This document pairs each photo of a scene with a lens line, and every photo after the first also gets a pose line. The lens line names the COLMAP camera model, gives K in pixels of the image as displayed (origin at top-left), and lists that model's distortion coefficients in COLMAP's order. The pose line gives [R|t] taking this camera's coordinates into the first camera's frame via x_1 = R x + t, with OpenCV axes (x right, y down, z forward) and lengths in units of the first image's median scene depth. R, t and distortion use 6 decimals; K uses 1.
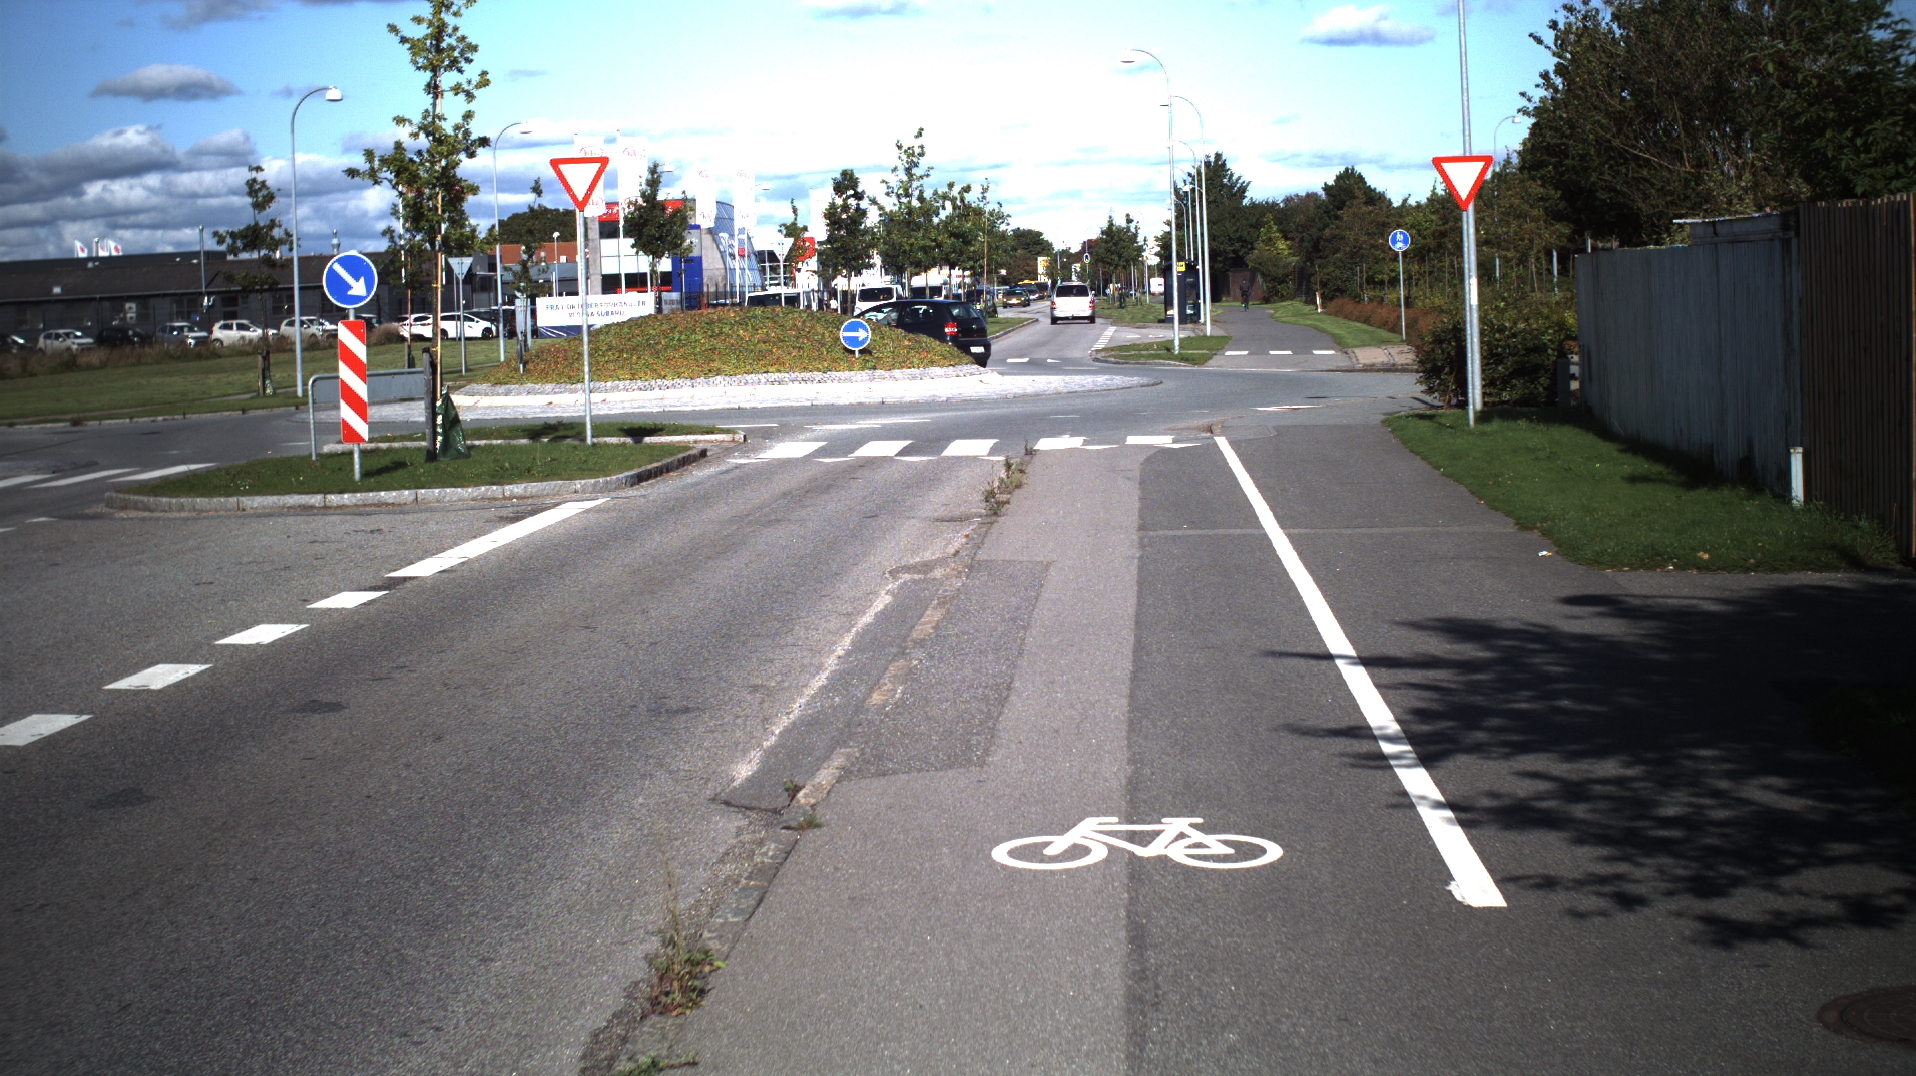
lens RADIAL K [[3468.2, 0, 944.8], [0, 3468.2, 531.6], [0, 0, 1]] dist [-0.245939, 0.000000]
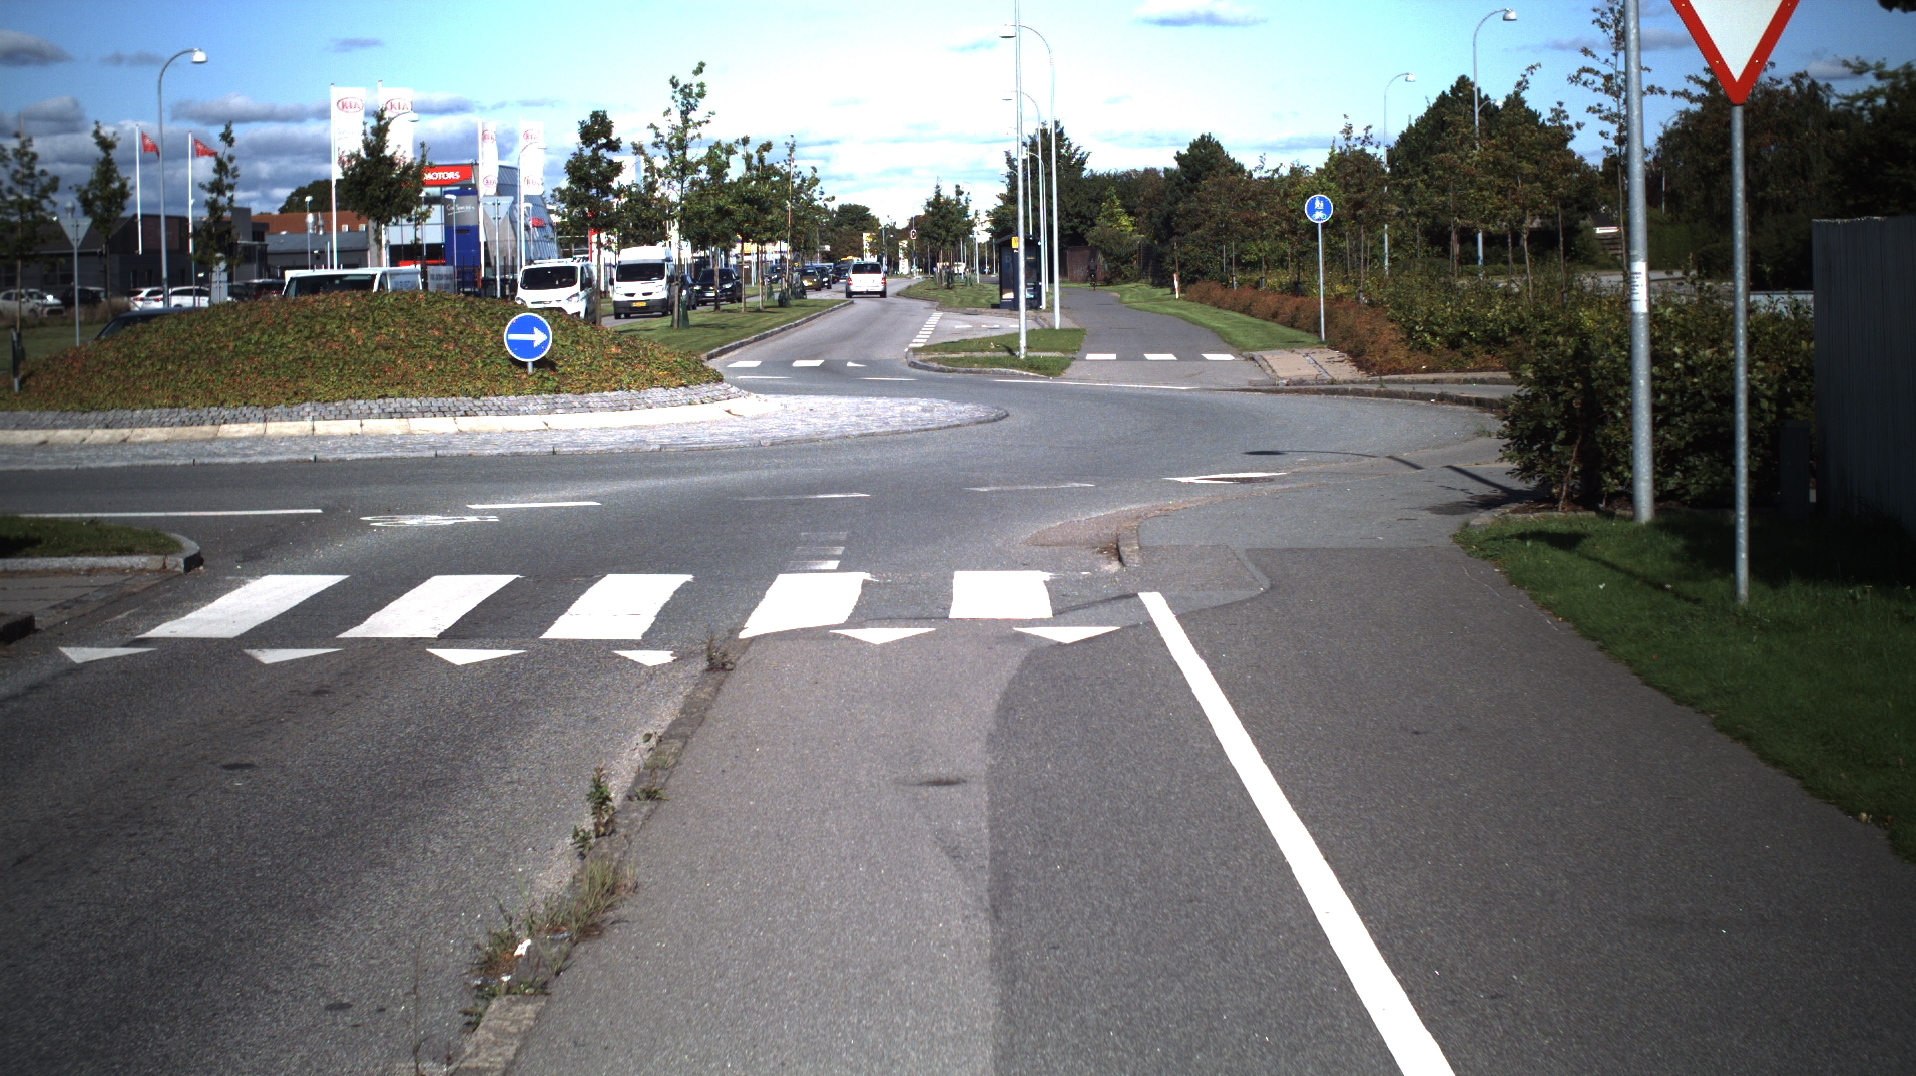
lens RADIAL K [[3468.2, 0, 974.0], [0, 3468.2, 525.0], [0, 0, 1]] dist [-0.245939, 0.000000]
pose [[0.998241, 0.009630, 0.058500, 0.006803], [-0.009908, 0.999941, 0.004463, -0.009340], [-0.058454, -0.005034, 0.998277, 0.129863]]
